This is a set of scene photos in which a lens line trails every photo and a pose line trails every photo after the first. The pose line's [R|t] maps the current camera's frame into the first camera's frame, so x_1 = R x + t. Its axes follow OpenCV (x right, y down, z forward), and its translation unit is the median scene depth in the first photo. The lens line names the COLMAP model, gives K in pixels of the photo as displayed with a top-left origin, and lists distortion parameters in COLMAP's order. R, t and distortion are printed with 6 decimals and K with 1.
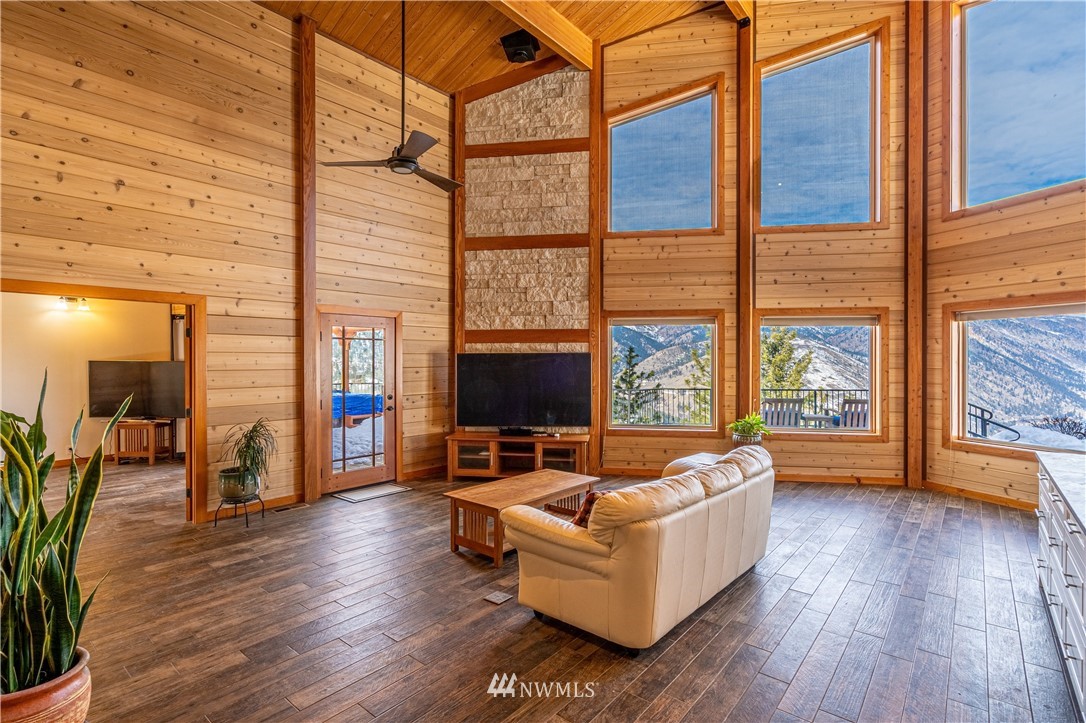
lens RADIAL K [[527.6, 0, 543.4], [0, 527.6, 356.8], [0, 0, 1]] dist [-0.001103, 0.000057]
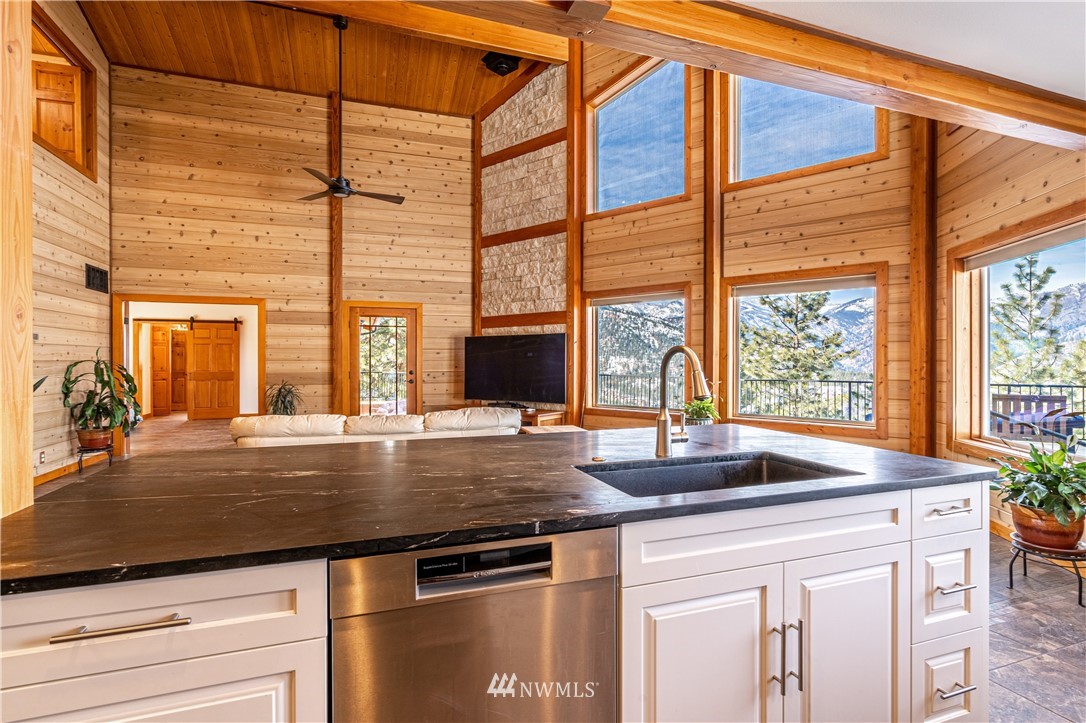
lens RADIAL K [[527.6, 0, 543.9], [0, 527.6, 352.8], [0, 0, 1]] dist [-0.001103, 0.000057]
pose [[0.854020, -0.008342, -0.520174, 0.592335], [0.003679, 0.999943, -0.009995, 0.040824], [0.520228, 0.006622, 0.854002, 0.092907]]
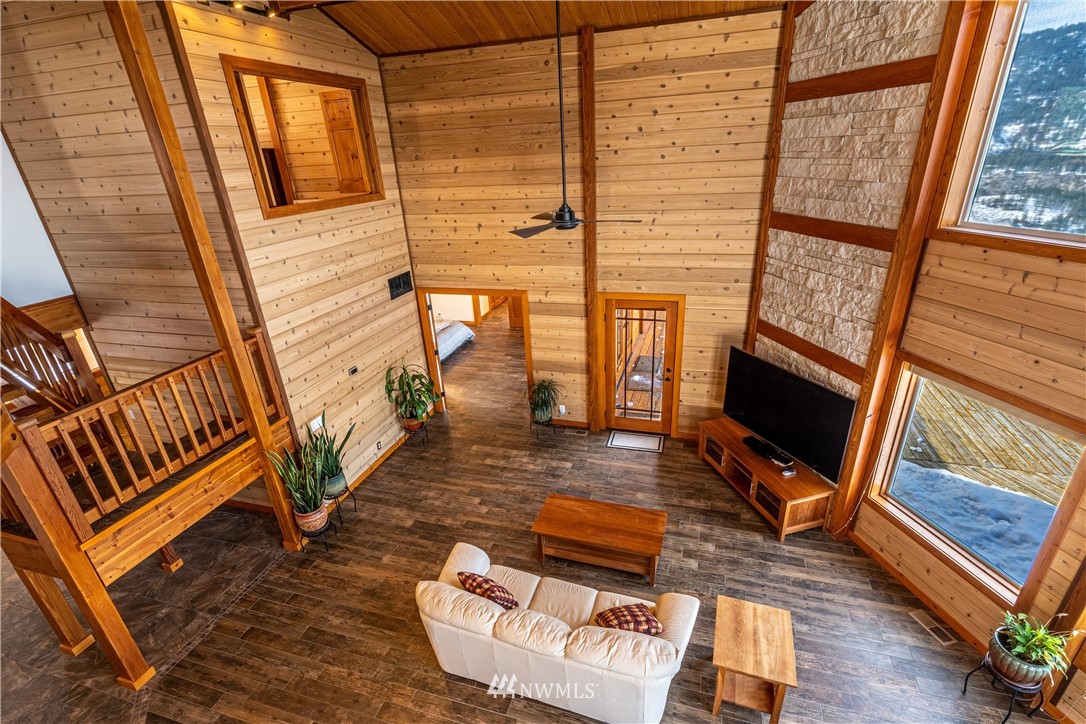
lens RADIAL K [[527.6, 0, 534.5], [0, 527.6, 382.5], [0, 0, 1]] dist [-0.001103, 0.000057]
pose [[0.361521, 0.367263, -0.856983, 0.548228], [0.059777, 0.908130, 0.414400, -0.362280], [0.930446, -0.201042, 0.306354, 0.363431]]
